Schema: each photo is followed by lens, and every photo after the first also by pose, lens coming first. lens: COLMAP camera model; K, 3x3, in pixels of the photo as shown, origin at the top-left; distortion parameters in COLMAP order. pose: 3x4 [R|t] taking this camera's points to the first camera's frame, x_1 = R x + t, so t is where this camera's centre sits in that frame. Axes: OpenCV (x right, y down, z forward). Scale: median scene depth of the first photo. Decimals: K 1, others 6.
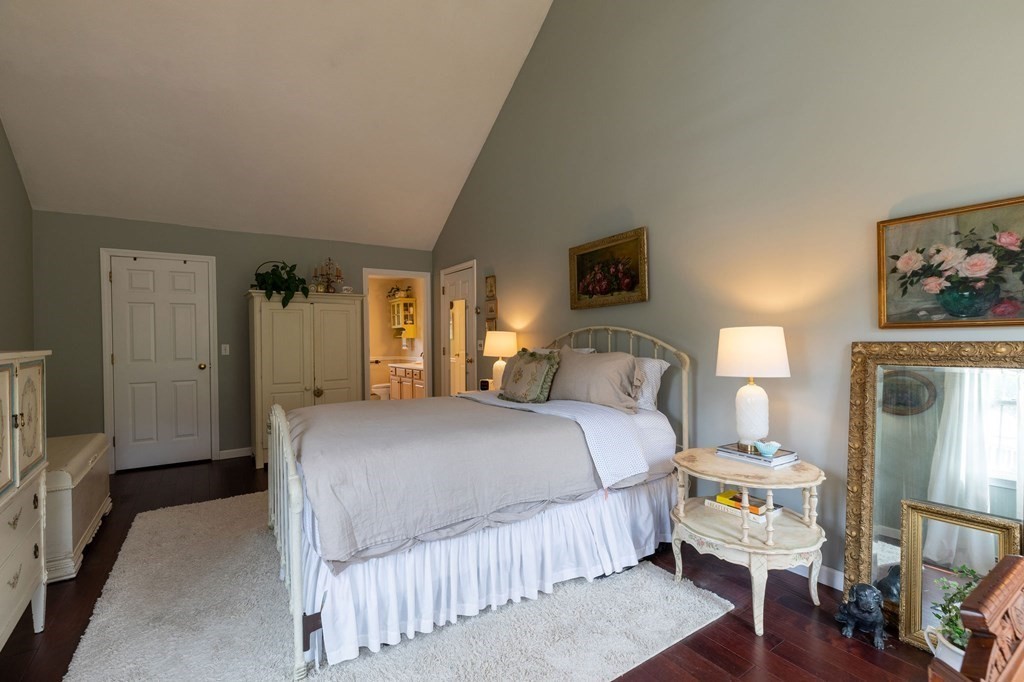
lens RADIAL K [[479.0, 0, 513.0], [0, 479.0, 342.9], [0, 0, 1]] dist [0.004425, 0.000645]
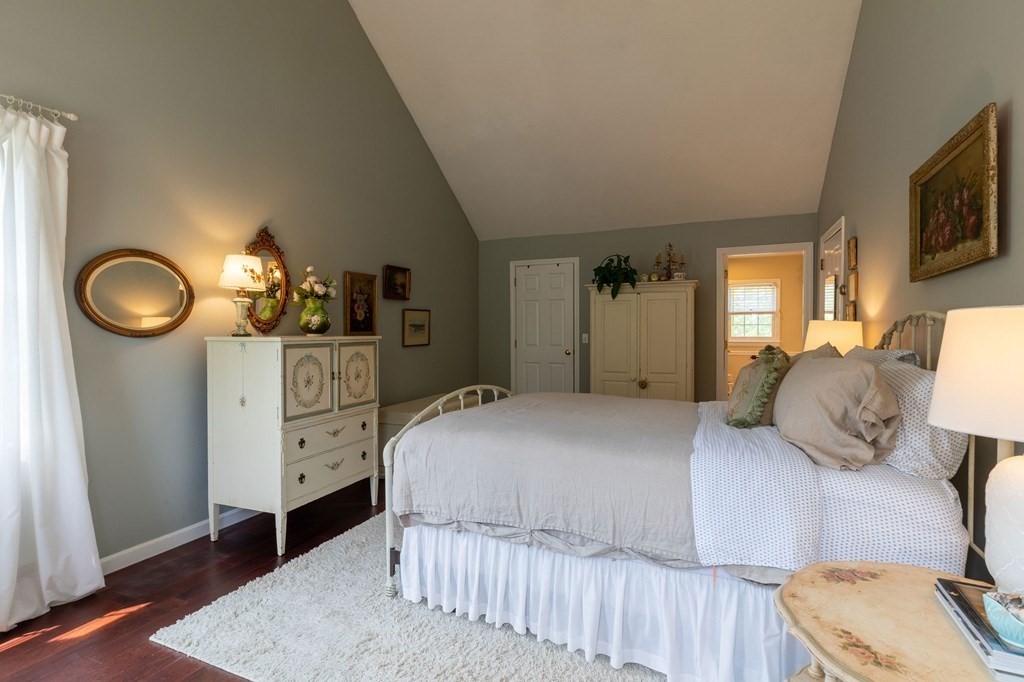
lens RADIAL K [[499.8, 0, 487.4], [0, 499.8, 343.2], [0, 0, 1]] dist [-0.001983, 0.000207]
pose [[0.517829, 0.030101, -0.854954, 0.421881], [-0.011982, 0.999538, 0.027934, -0.006902], [0.855400, -0.004221, 0.517951, 0.280747]]
